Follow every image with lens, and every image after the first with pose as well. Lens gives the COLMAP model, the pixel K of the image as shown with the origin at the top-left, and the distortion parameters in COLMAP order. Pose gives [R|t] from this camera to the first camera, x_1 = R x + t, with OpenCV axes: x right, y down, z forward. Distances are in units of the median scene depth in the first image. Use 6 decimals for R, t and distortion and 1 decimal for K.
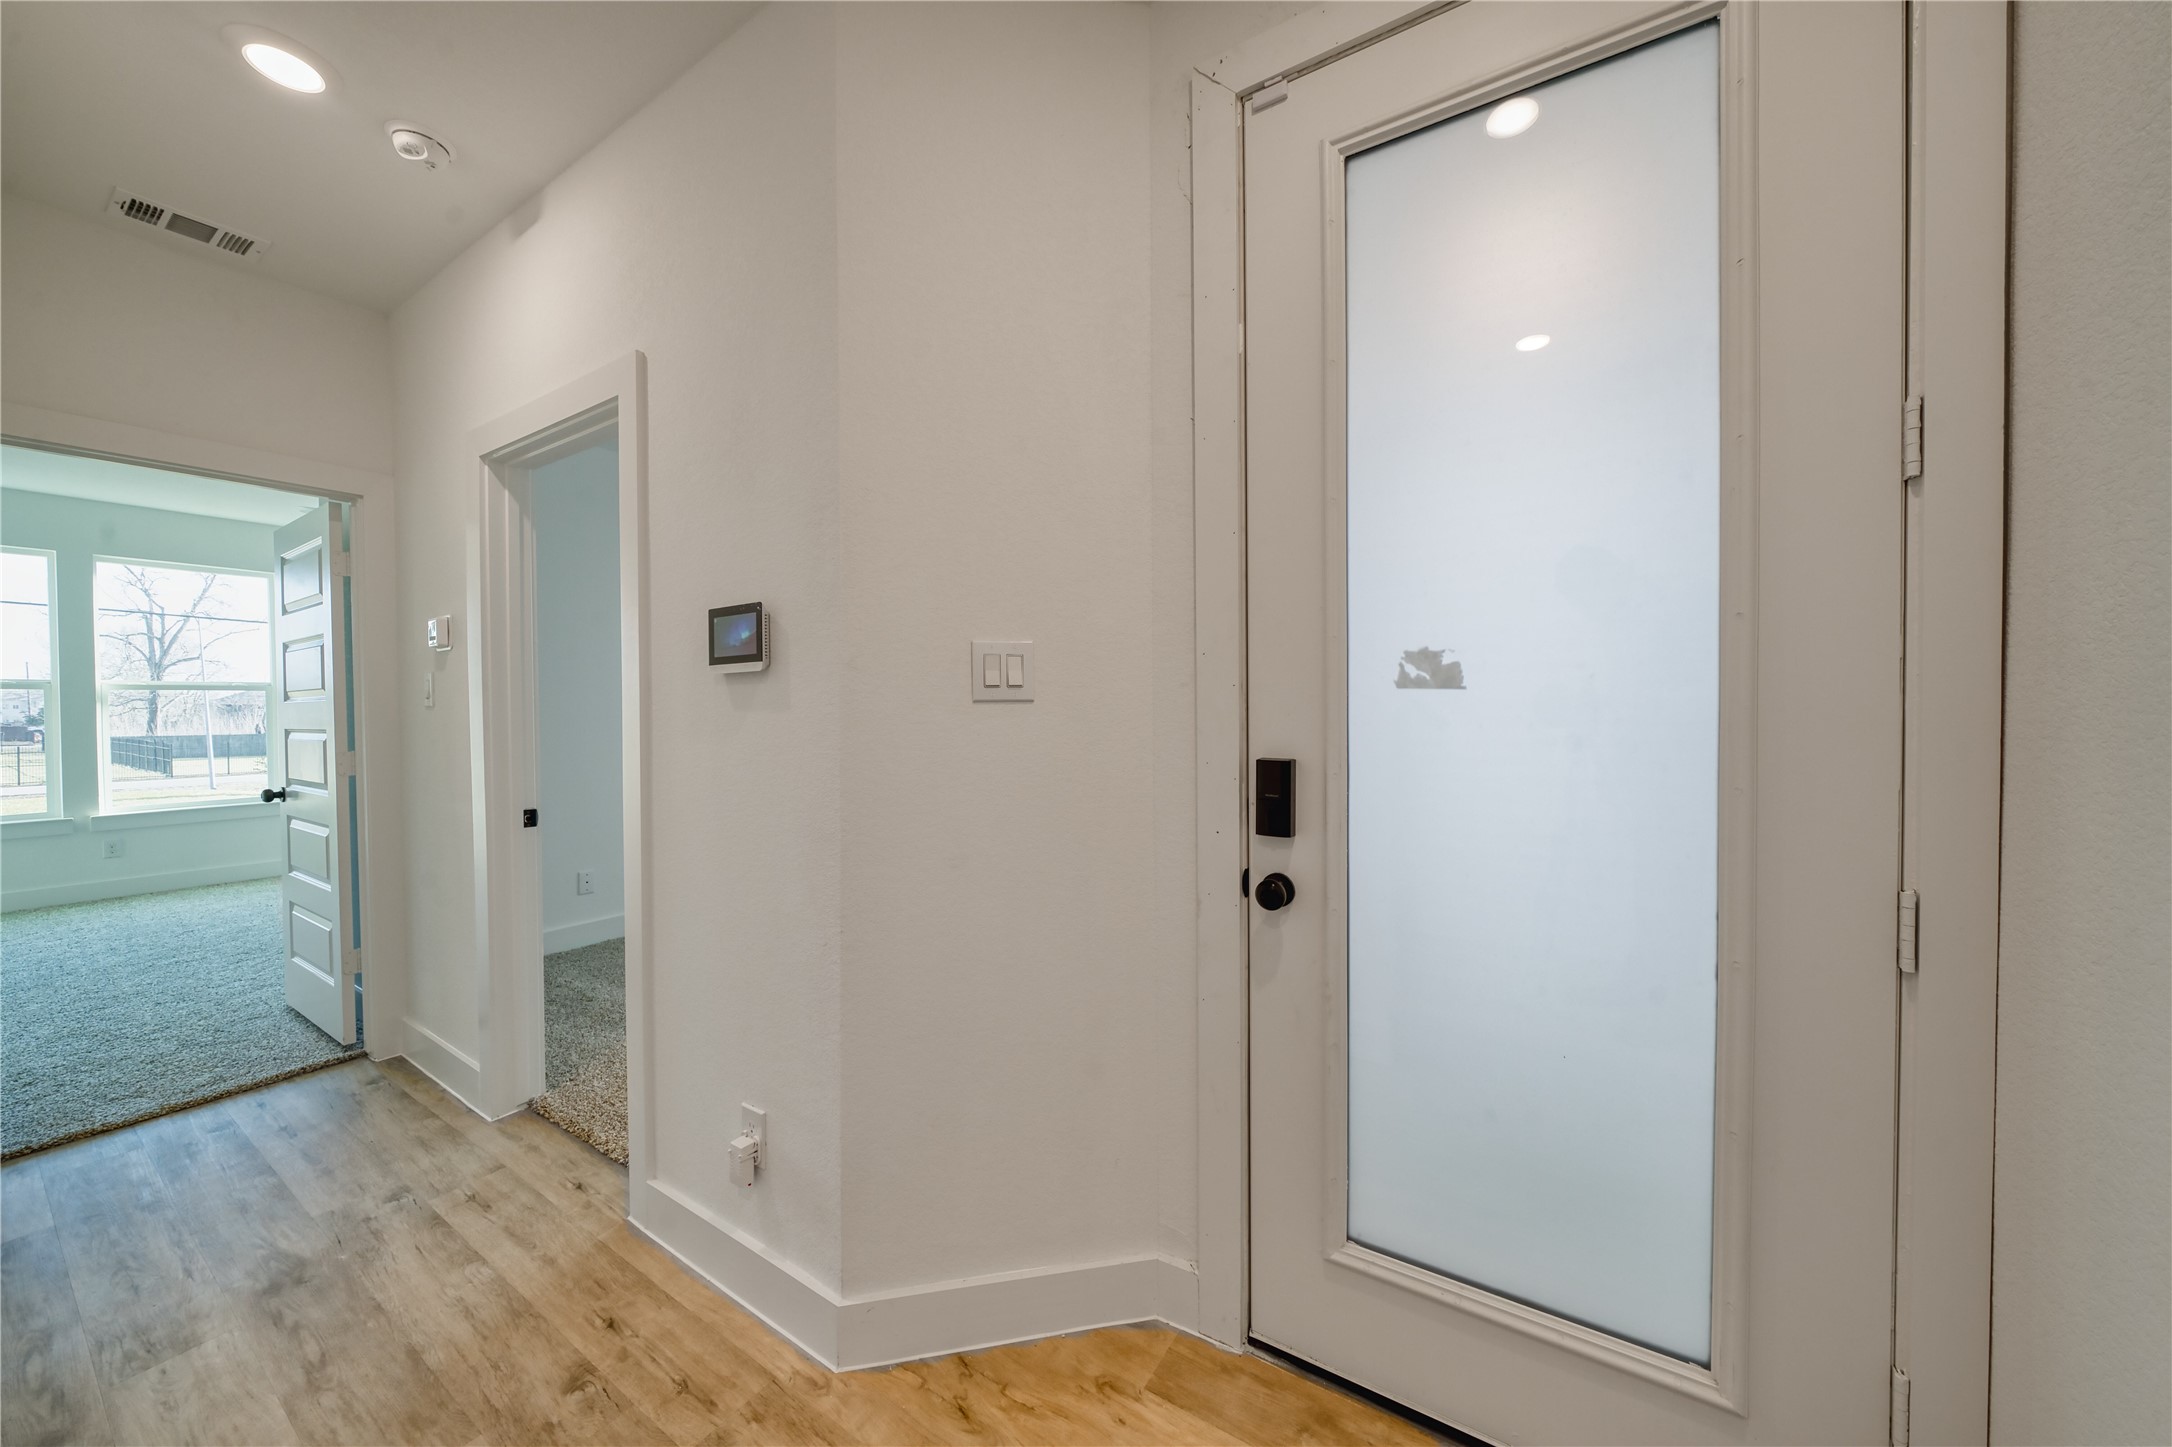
lens RADIAL K [[750.8, 0, 1077.7], [0, 750.8, 721.9], [0, 0, 1]] dist [-0.008457, 0.000548]
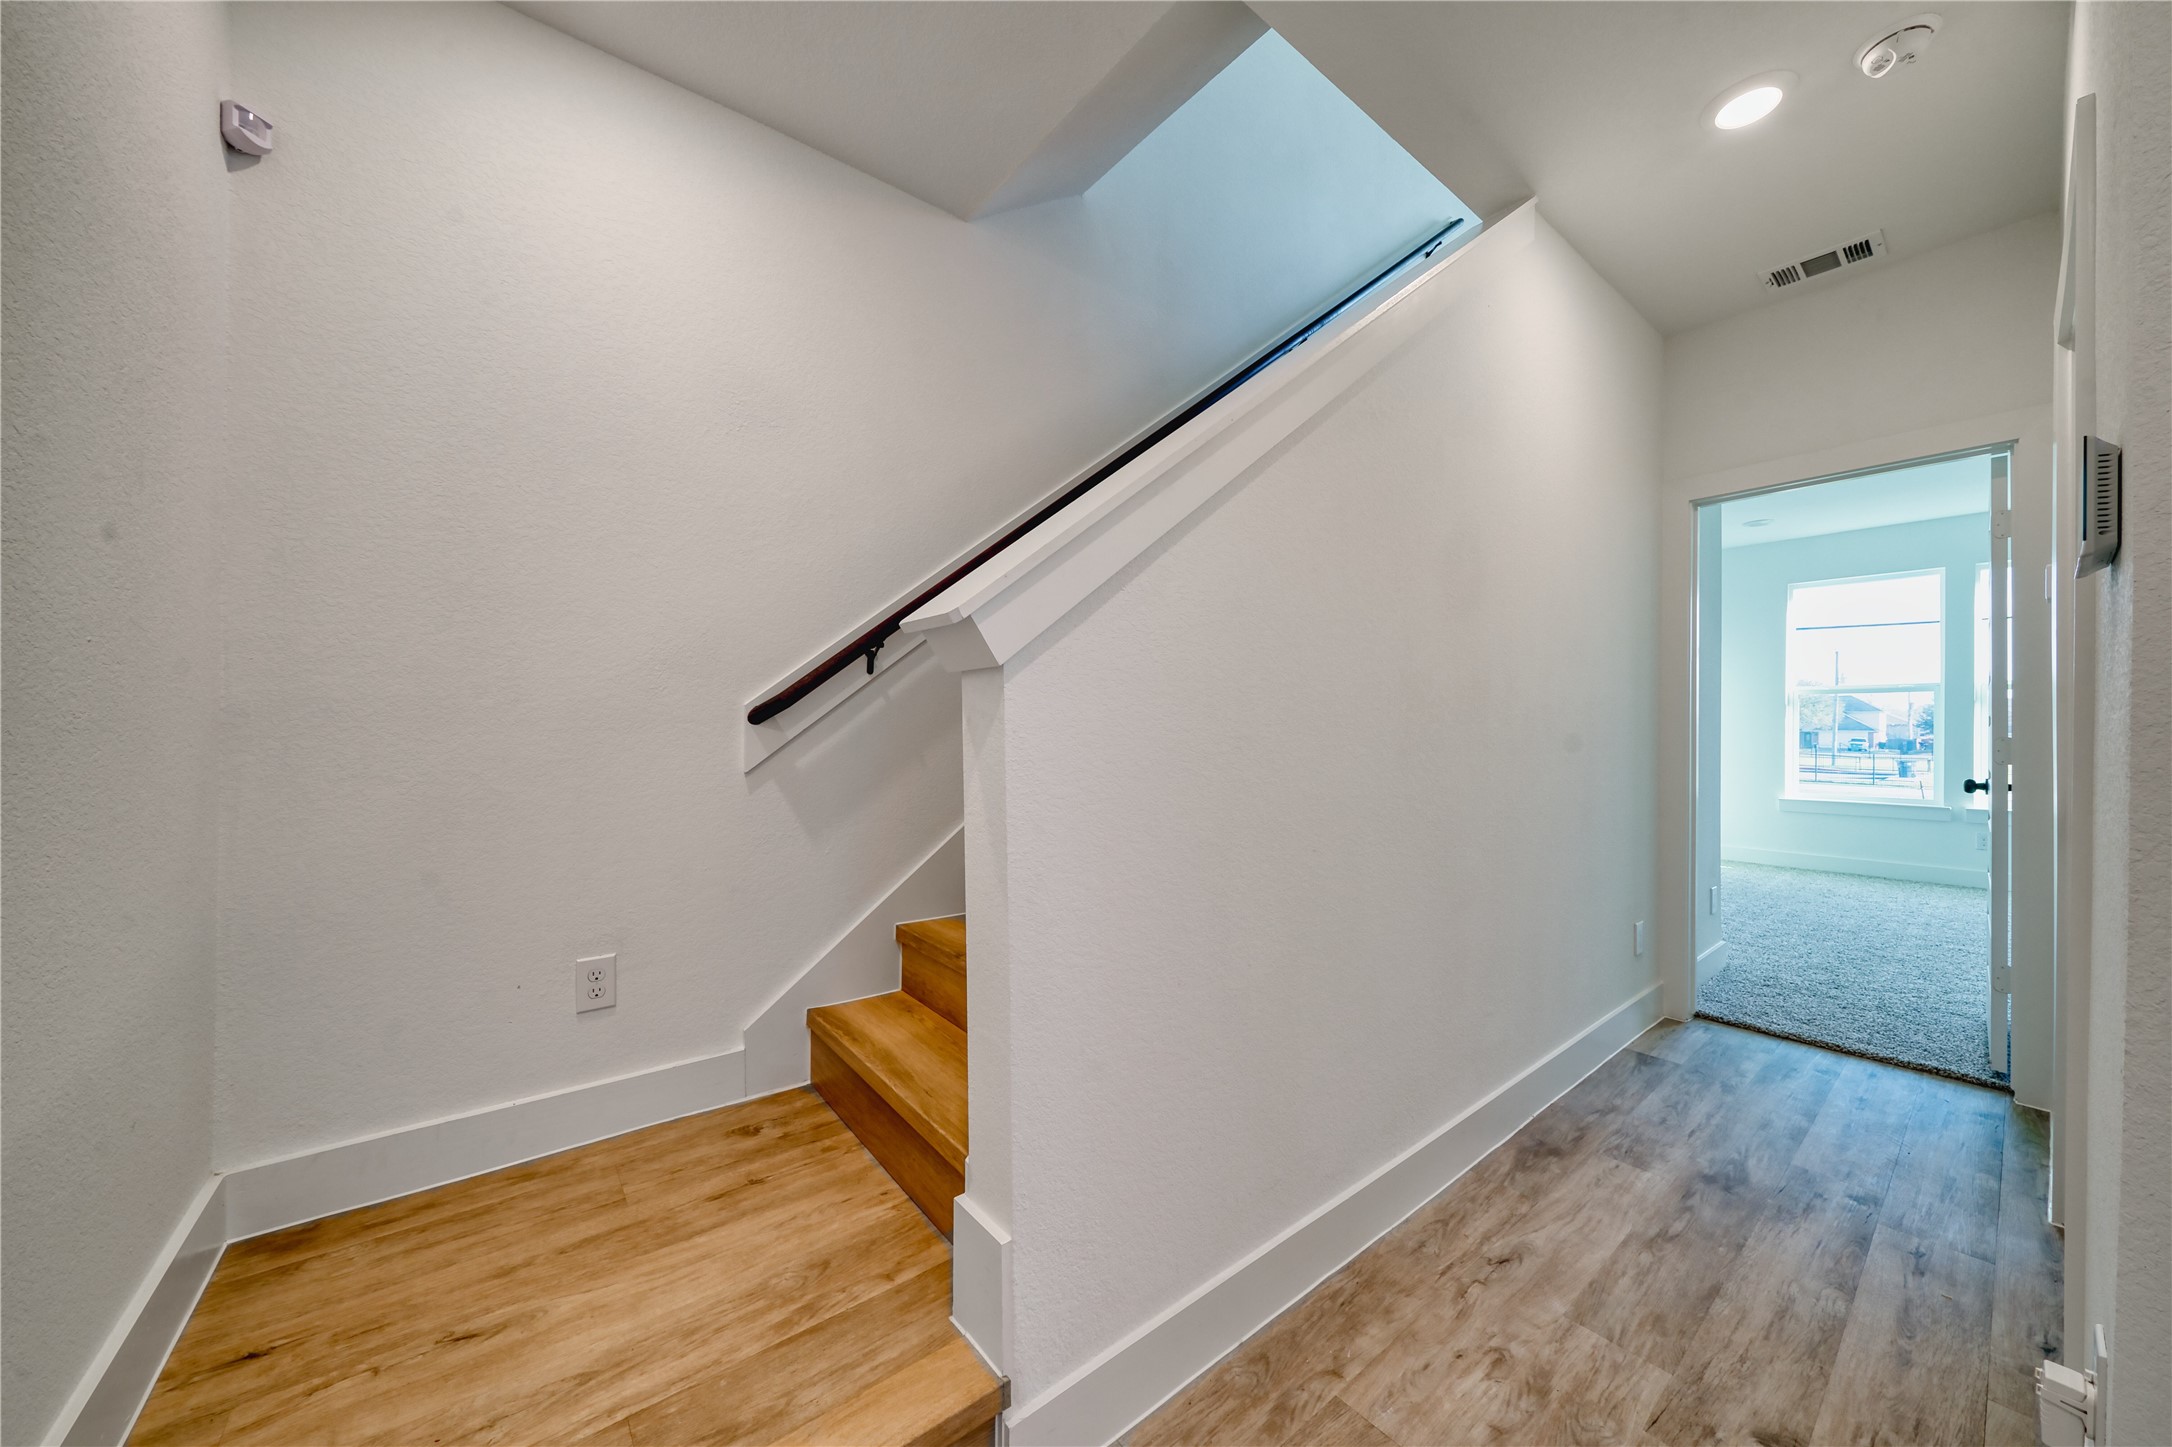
lens RADIAL K [[750.8, 0, 1089.5], [0, 750.8, 726.2], [0, 0, 1]] dist [-0.008457, 0.000548]
pose [[-0.325368, 0.004038, -0.945579, 0.330074], [-0.018085, 0.999781, 0.010493, 0.063271], [0.945414, 0.020515, -0.325224, 0.450351]]
